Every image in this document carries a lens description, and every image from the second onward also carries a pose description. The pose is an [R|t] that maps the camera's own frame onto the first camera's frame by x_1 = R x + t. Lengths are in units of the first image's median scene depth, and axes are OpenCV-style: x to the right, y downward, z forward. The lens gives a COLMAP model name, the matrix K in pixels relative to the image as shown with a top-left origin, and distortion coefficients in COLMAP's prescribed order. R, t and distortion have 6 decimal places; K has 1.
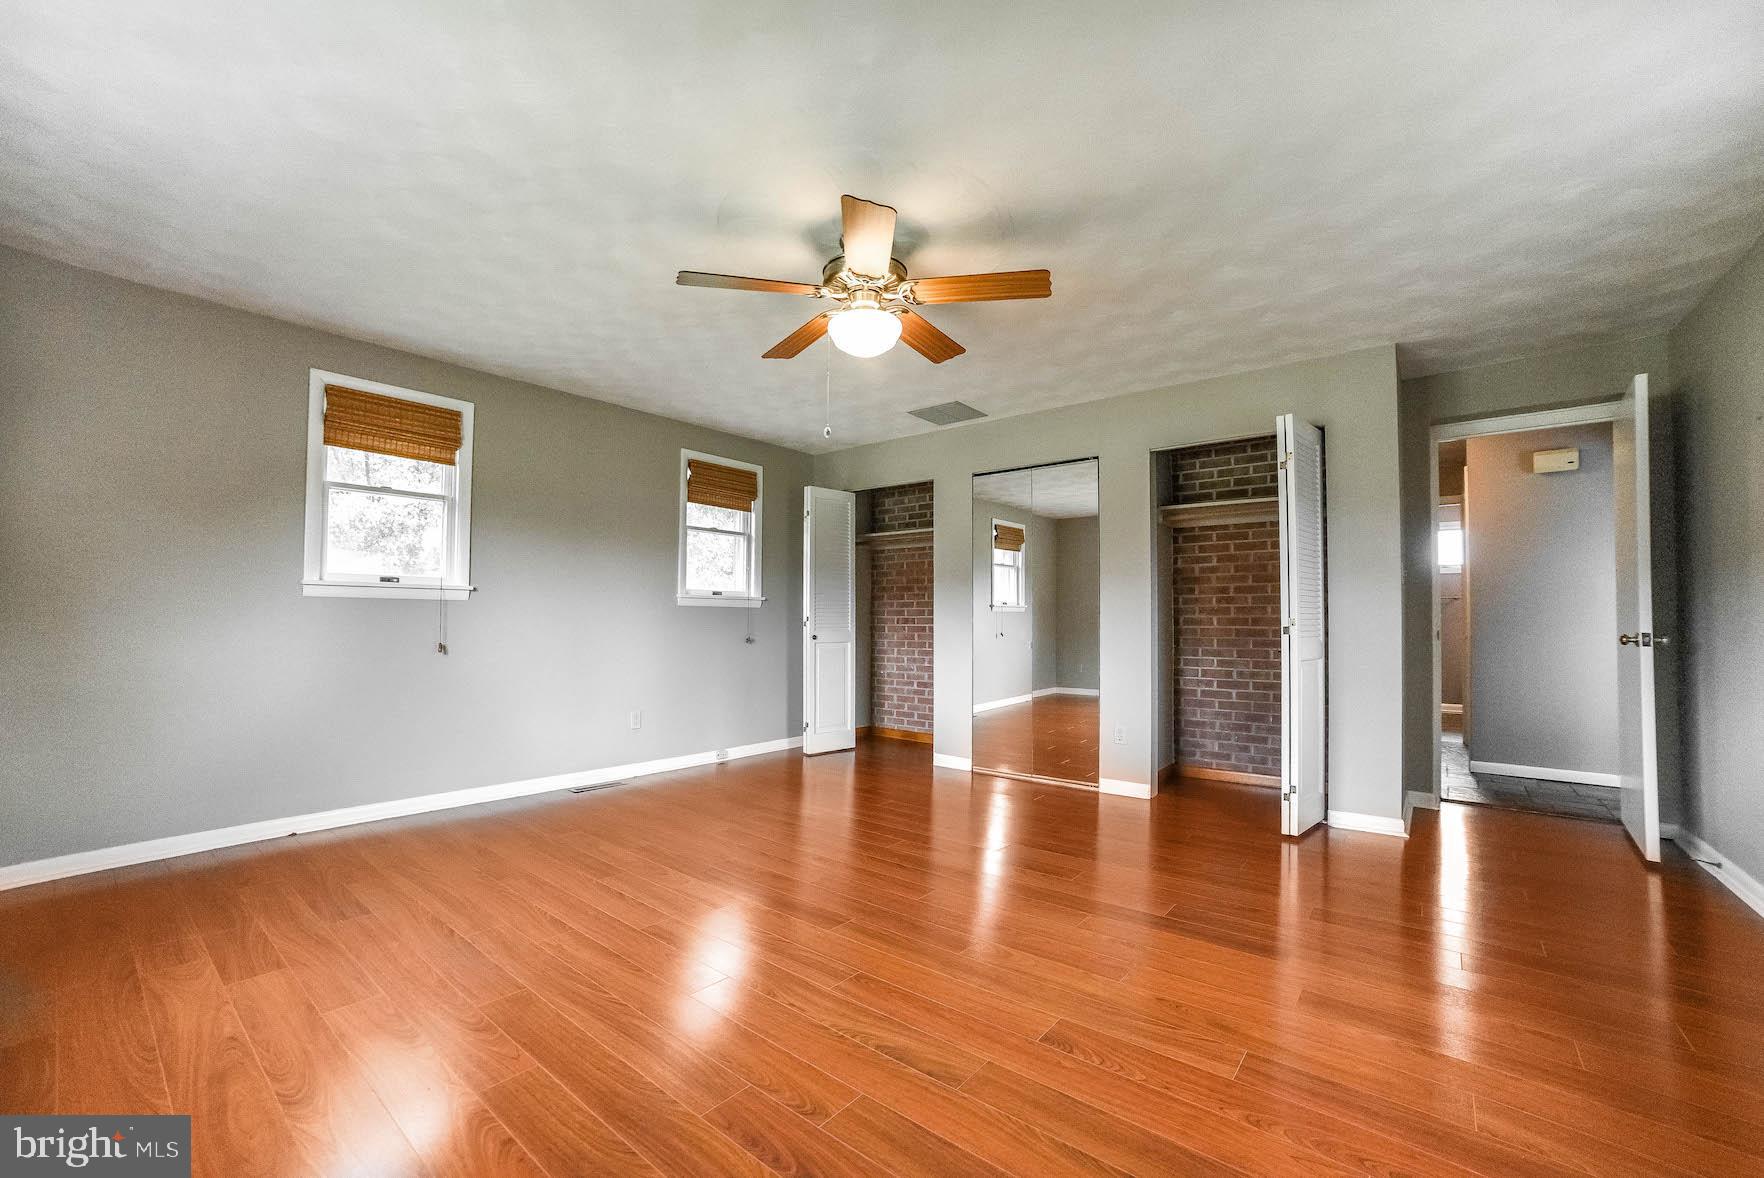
lens RADIAL K [[705.7, 0, 879.6], [0, 705.7, 610.7], [0, 0, 1]] dist [-0.081822, 0.033888]
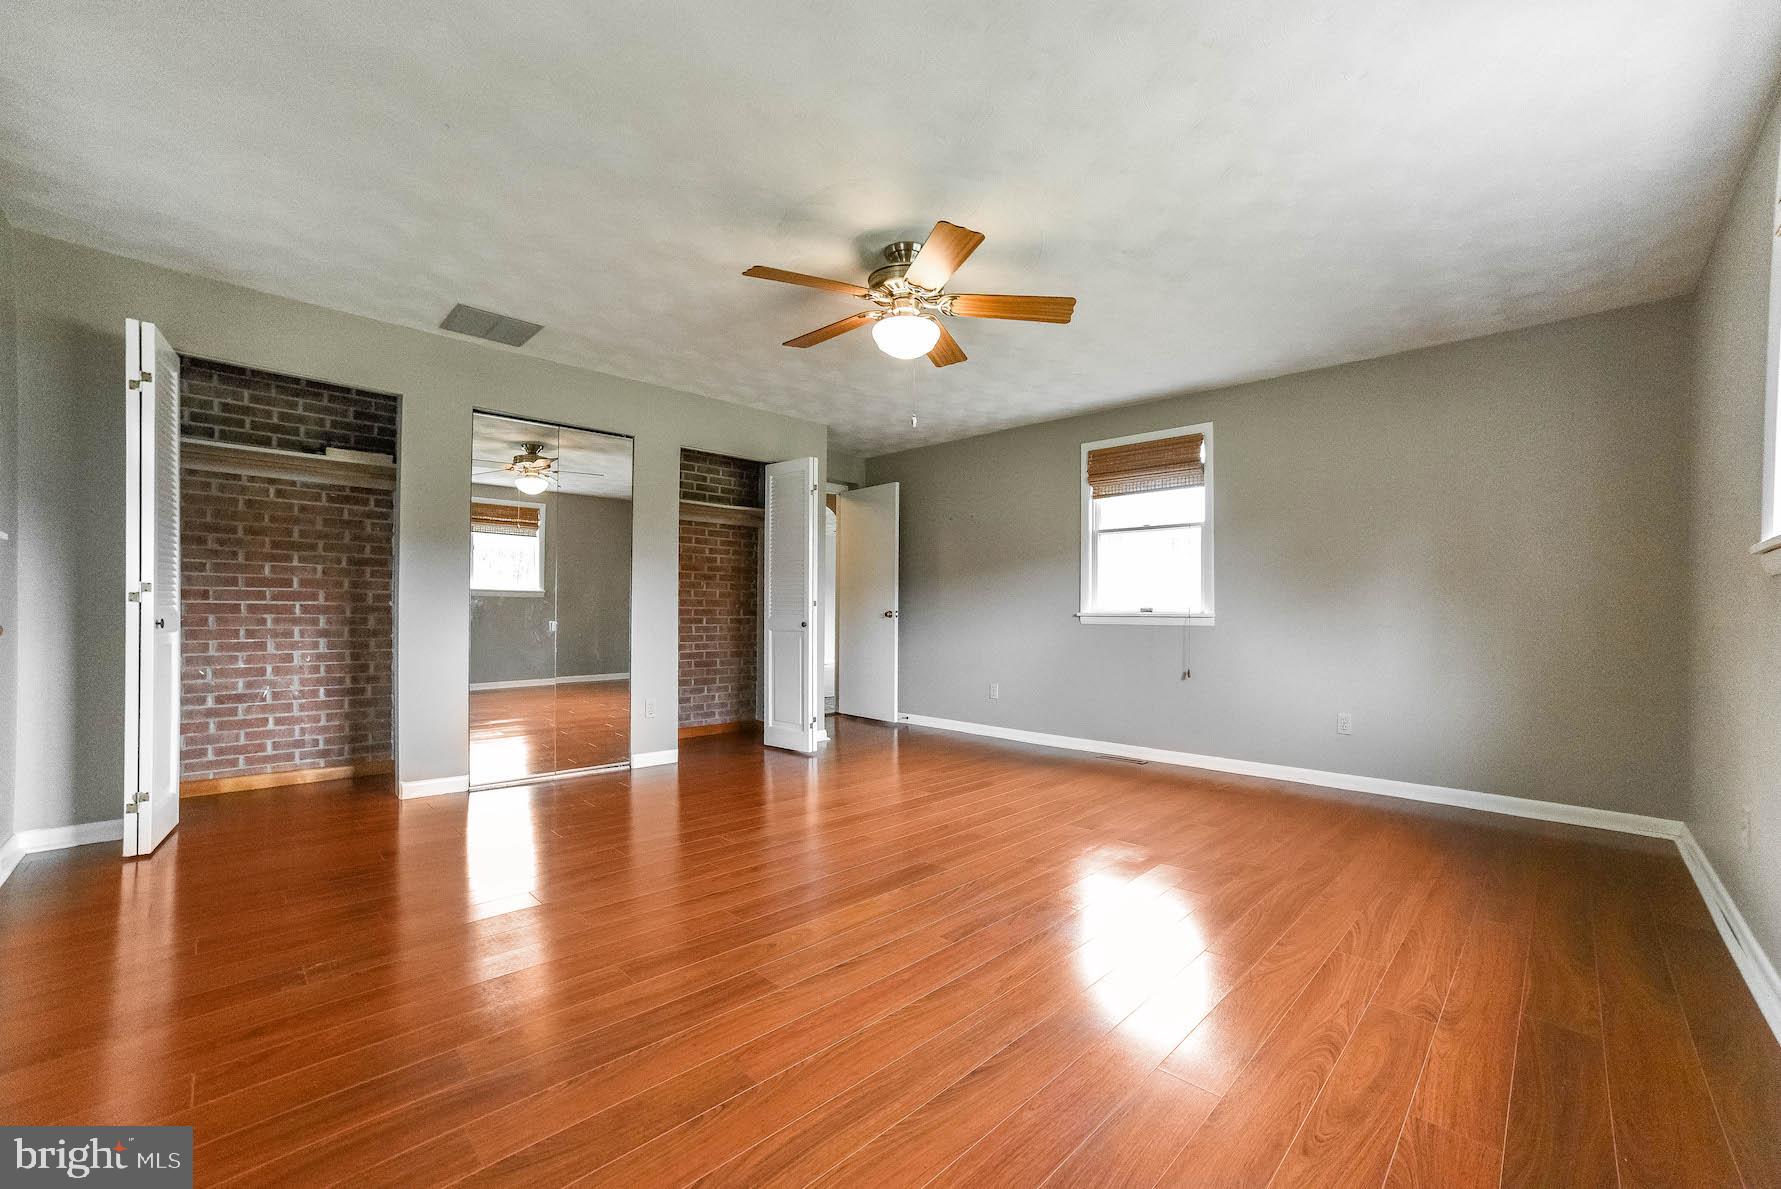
lens RADIAL K [[712.5, 0, 888.1], [0, 712.5, 616.4], [0, 0, 1]] dist [-0.081822, 0.033888]
pose [[0.107445, -0.009142, 0.994169, -0.660660], [-0.025431, 0.999605, 0.011941, 0.016341], [-0.993886, -0.026565, 0.107170, 0.524418]]
